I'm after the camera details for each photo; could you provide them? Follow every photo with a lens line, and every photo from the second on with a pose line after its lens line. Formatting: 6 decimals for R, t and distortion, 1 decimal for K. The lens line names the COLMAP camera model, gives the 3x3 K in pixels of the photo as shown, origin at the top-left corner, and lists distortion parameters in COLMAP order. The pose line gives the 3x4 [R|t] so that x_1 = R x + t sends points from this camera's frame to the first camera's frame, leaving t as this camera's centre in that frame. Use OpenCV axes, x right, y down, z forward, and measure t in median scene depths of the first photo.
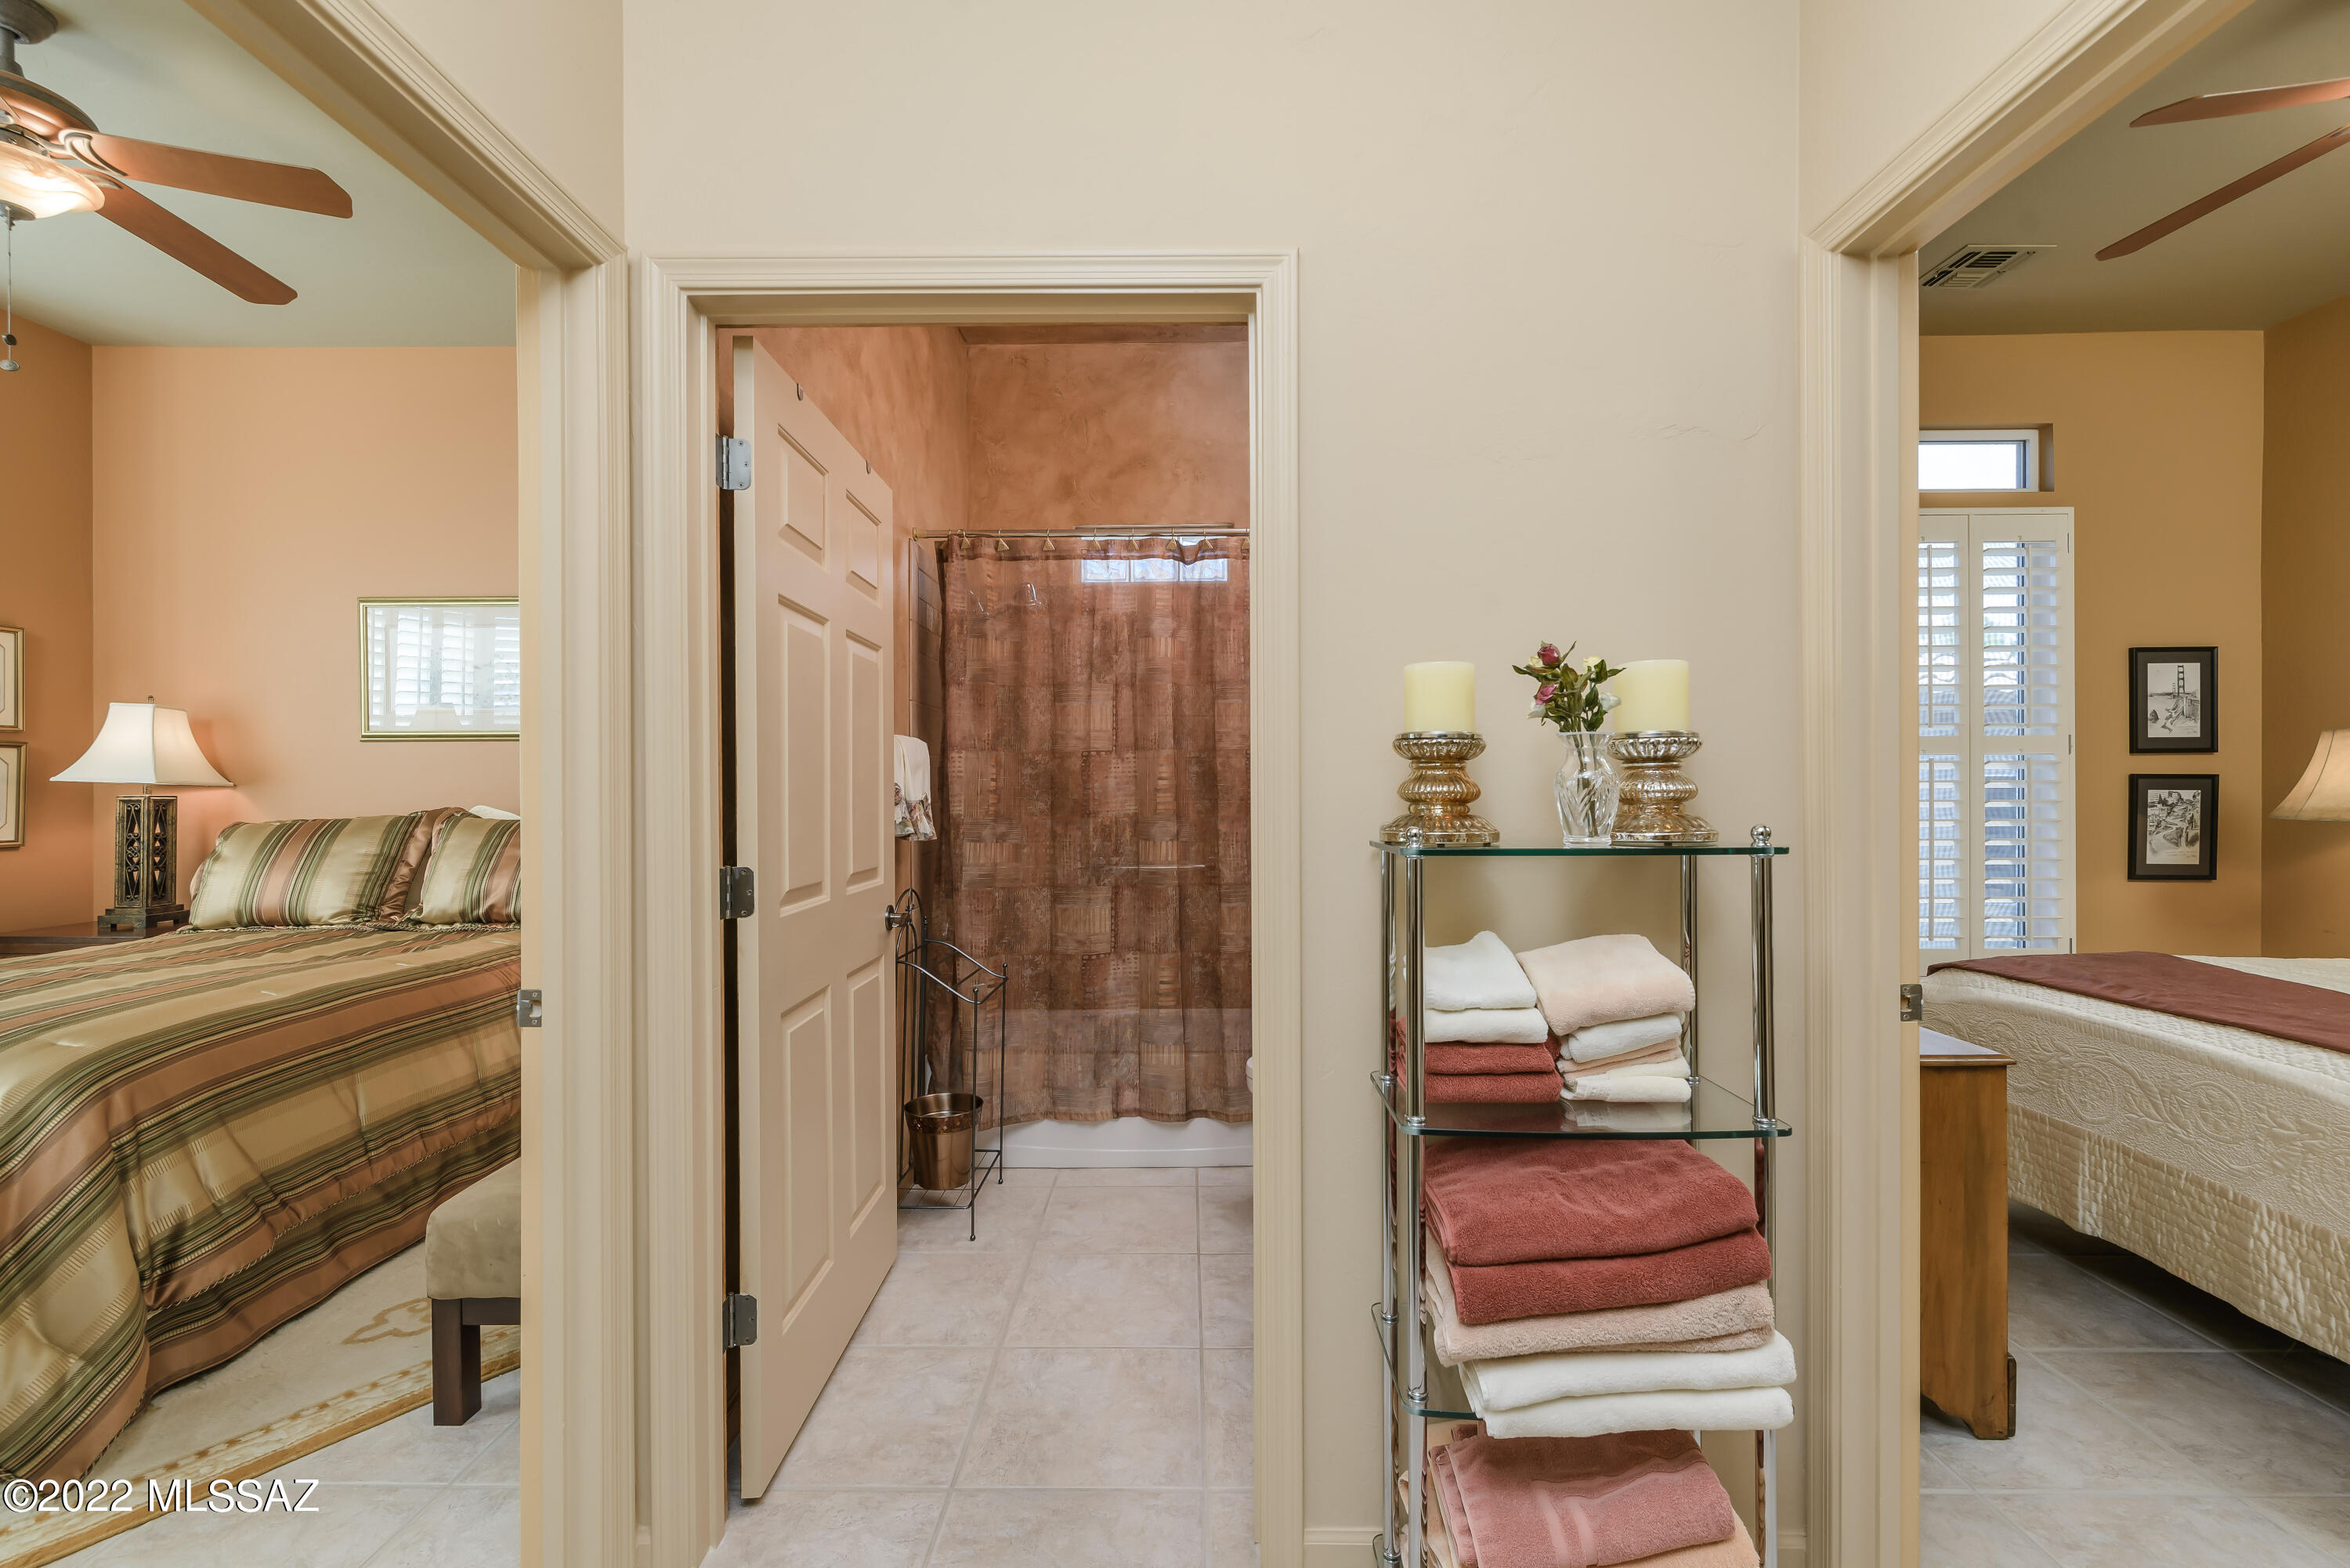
lens RADIAL K [[1008.4, 0, 1174.5], [0, 1008.4, 789.9], [0, 0, 1]] dist [0.002692, -0.000622]
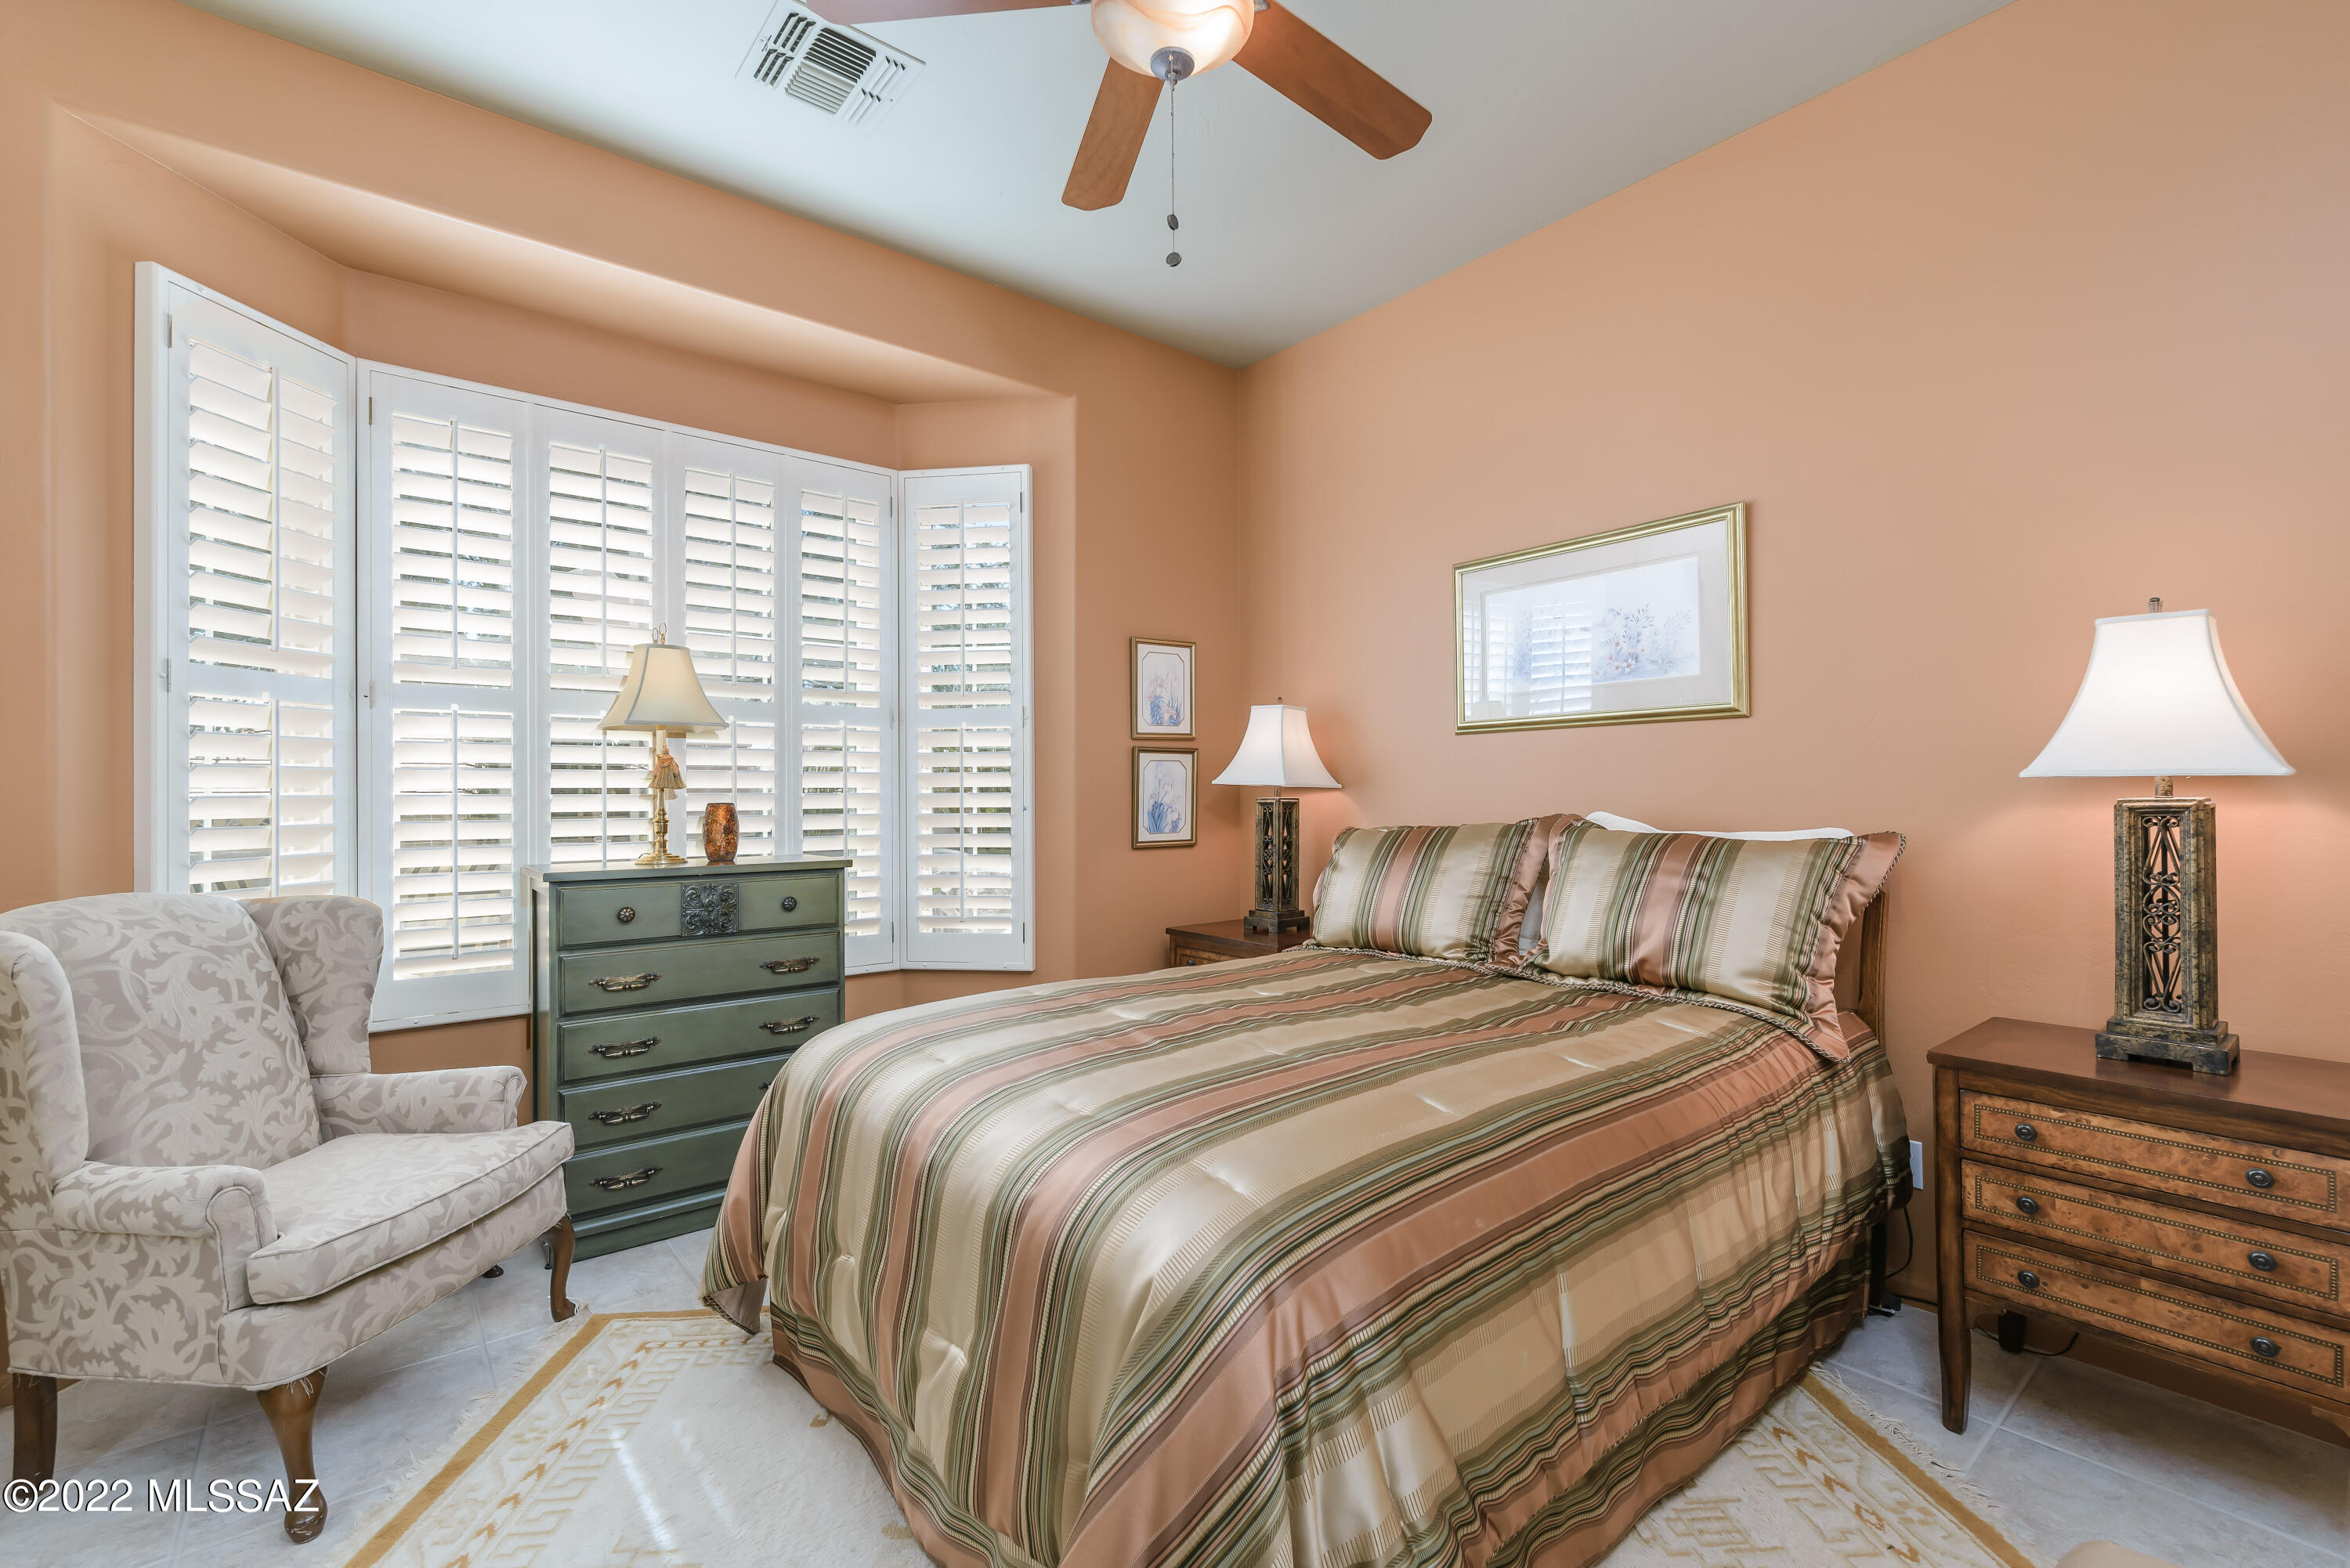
lens RADIAL K [[1008.4, 0, 1178.2], [0, 1008.4, 787.5], [0, 0, 1]] dist [0.002692, -0.000622]
pose [[0.640441, -0.007491, -0.767971, -0.350400], [0.002518, 0.999968, -0.007654, 0.002985], [0.768003, 0.002968, 0.640439, 0.320133]]
